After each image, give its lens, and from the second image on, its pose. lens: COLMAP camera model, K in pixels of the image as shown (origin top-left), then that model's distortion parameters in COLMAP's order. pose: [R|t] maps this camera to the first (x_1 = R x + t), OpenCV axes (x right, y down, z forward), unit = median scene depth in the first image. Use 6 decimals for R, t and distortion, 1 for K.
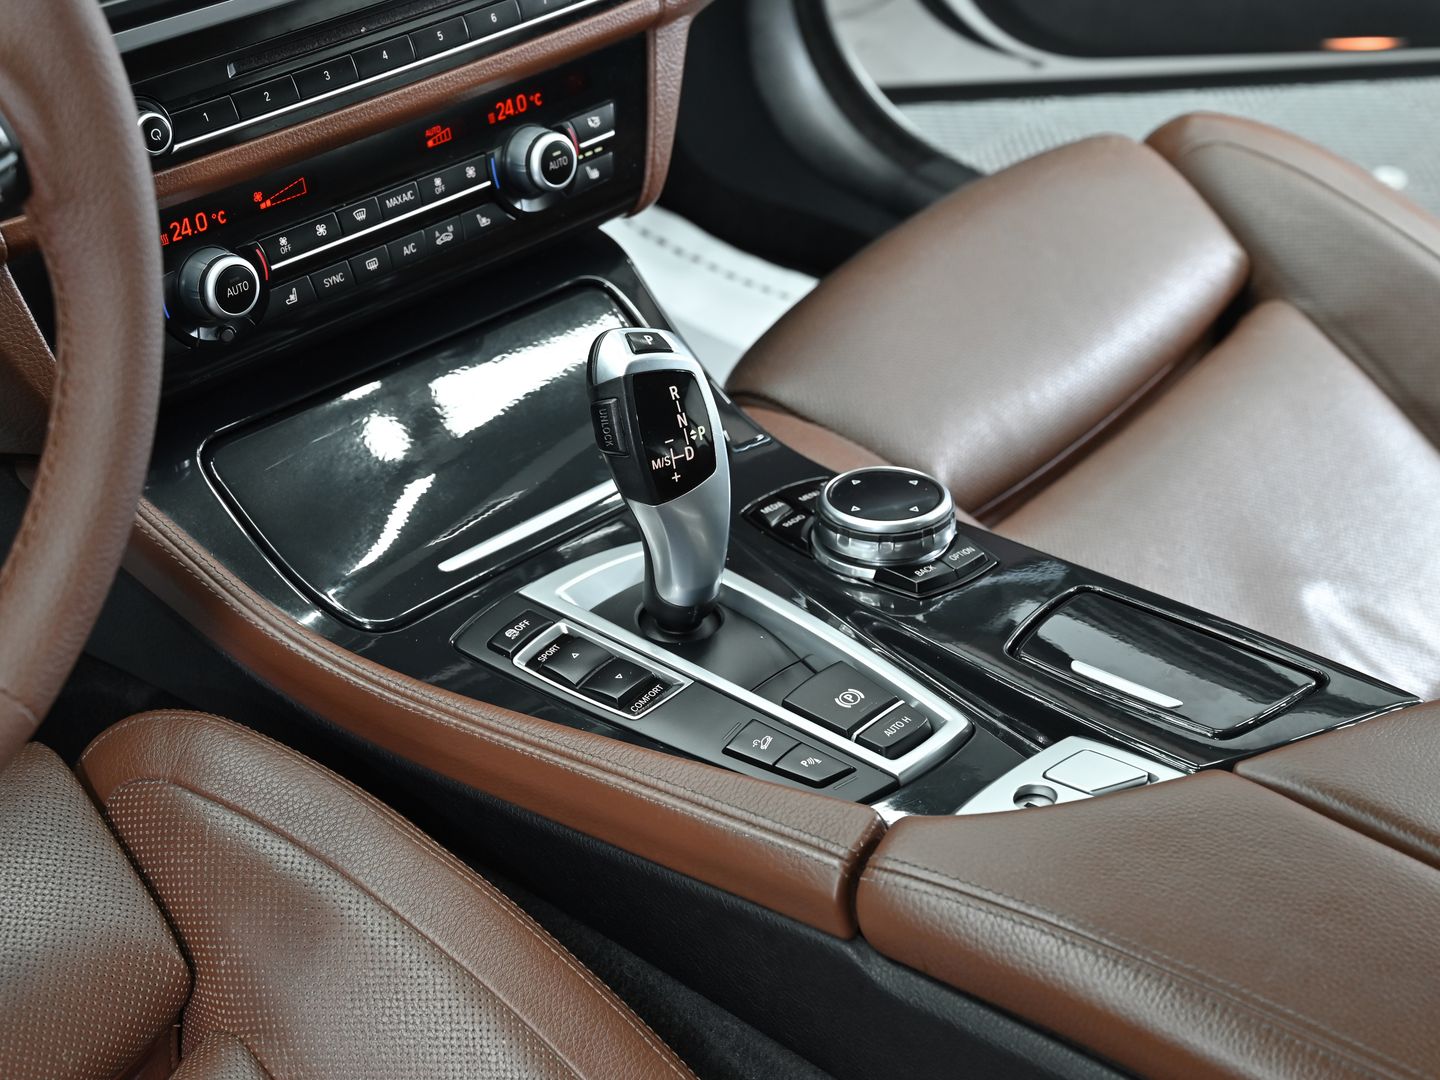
lens RADIAL K [[2632.8, 0, 716.5], [0, 2632.8, 537.6], [0, 0, 1]] dist [-0.009679, 0.000000]
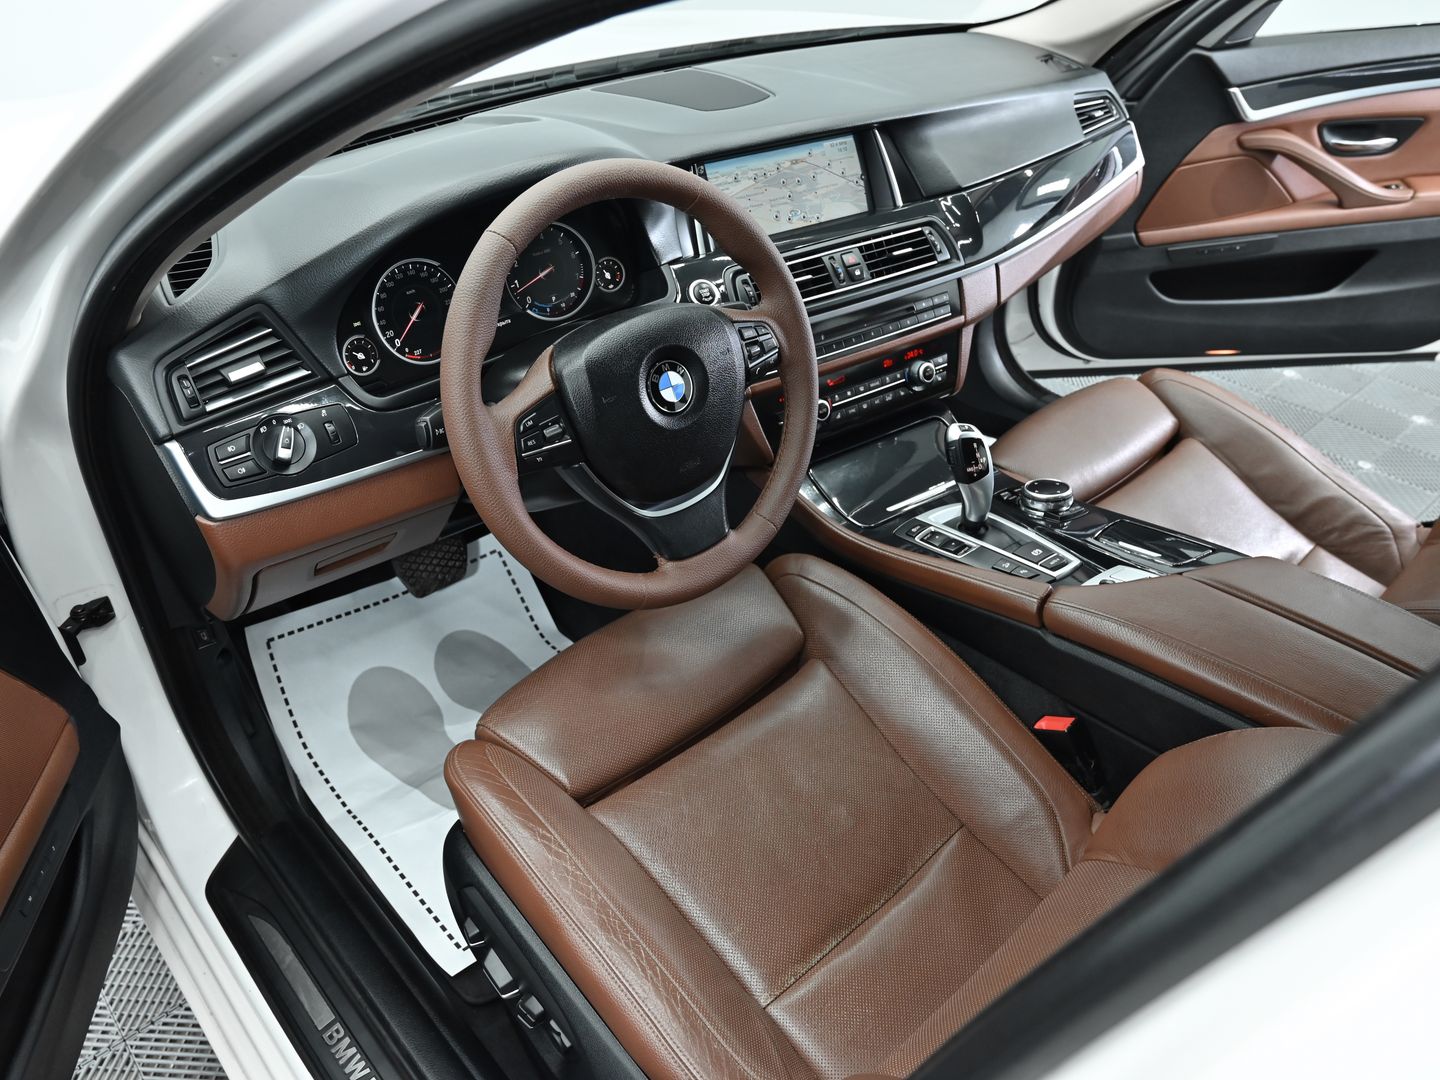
lens RADIAL K [[1081.9, 0, 721.1], [0, 1081.9, 542.4], [0, 0, 1]] dist [-0.000624, 0.001125]
pose [[0.983044, 0.022548, -0.181976, -0.067892], [-0.030761, 0.998626, -0.042435, 0.103923], [0.180770, 0.047313, 0.982387, -0.196943]]
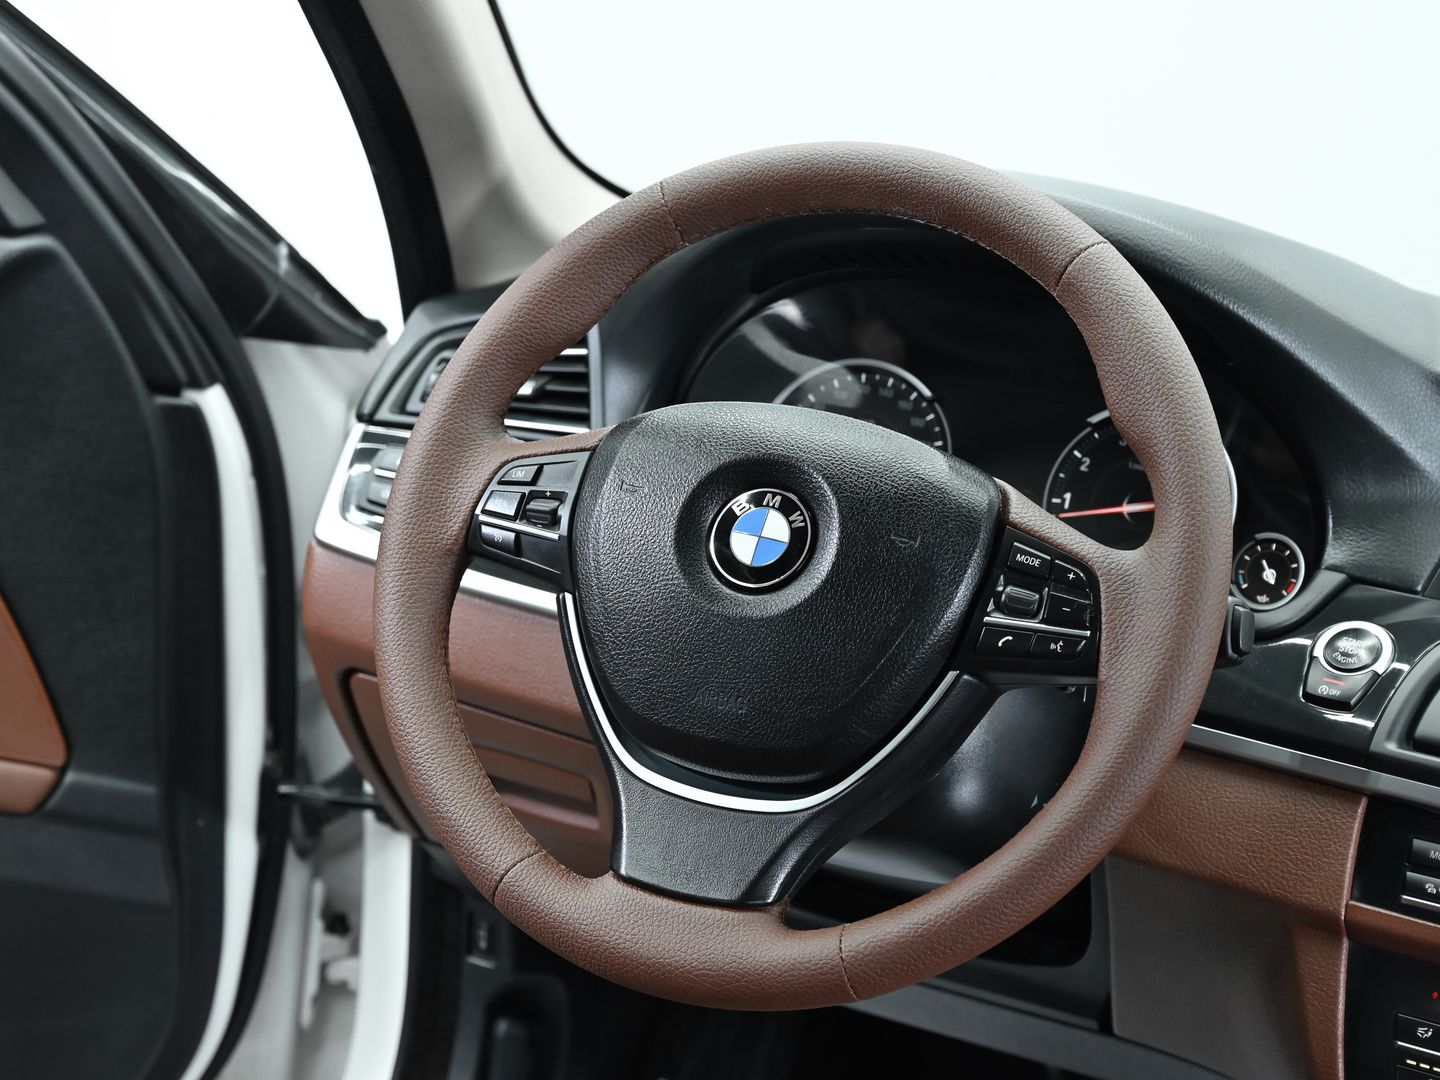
lens RADIAL K [[3076.2, 0, 709.0], [0, 3076.2, 542.2], [0, 0, 1]] dist [-0.027053, 0.000000]
pose [[0.235445, 0.106716, -0.966011, 0.885871], [-0.662844, 0.744546, -0.079304, 0.055584], [0.710777, 0.658986, 0.246035, 0.319912]]
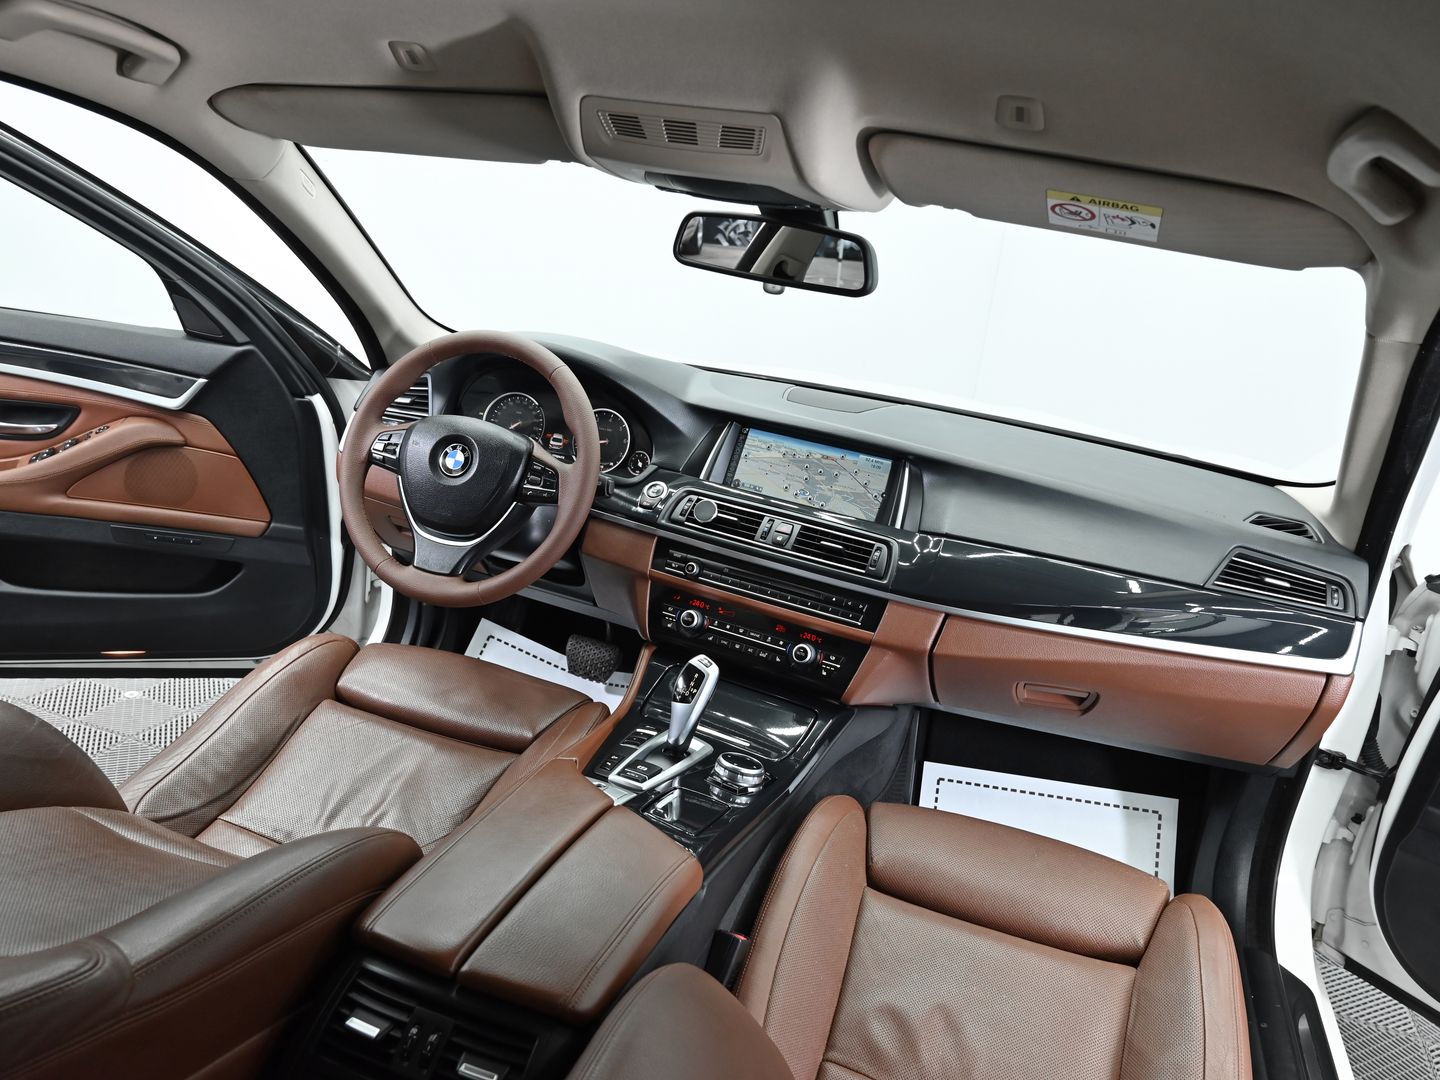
lens RADIAL K [[1081.9, 0, 718.5], [0, 1081.9, 544.2], [0, 0, 1]] dist [-0.000624, 0.001125]
pose [[0.328274, 0.225604, -0.917245, 1.089922], [-0.653012, 0.755838, -0.047803, -0.123108], [0.682504, 0.614664, 0.395444, 0.384918]]
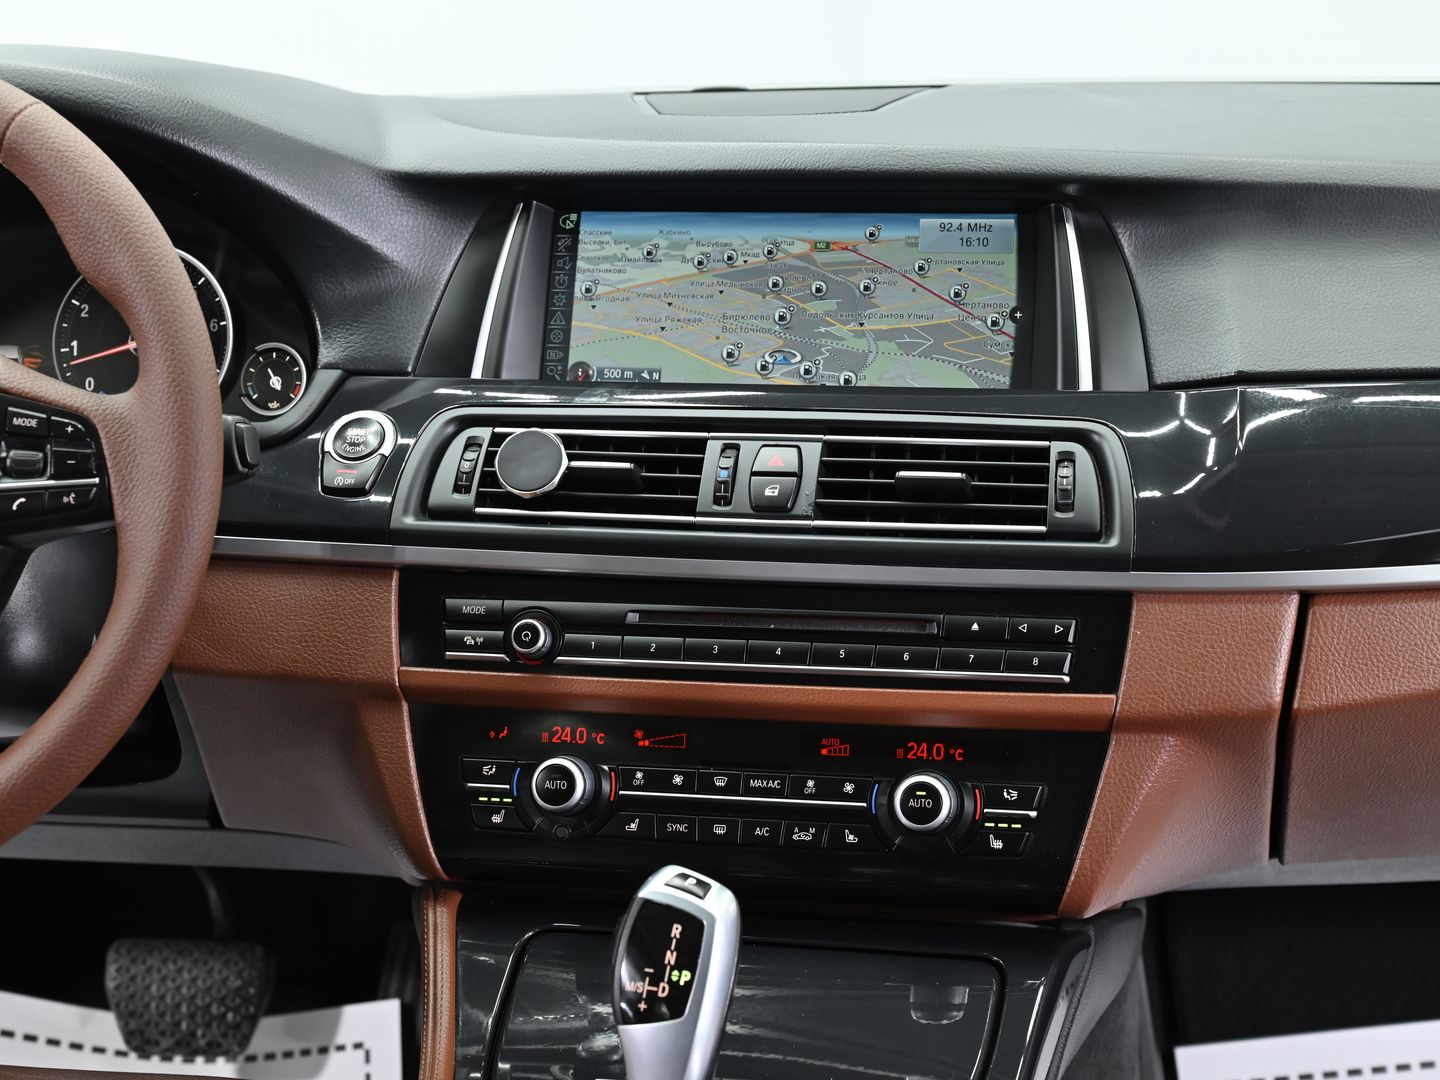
lens RADIAL K [[2692.3, 0, 724.6], [0, 2692.3, 533.9], [0, 0, 1]] dist [0.012309, 0.000000]
pose [[0.536236, 0.097961, -0.838364, 0.823572], [-0.454547, 0.870433, -0.189030, 0.000691], [0.711223, 0.482441, 0.511286, 0.374214]]
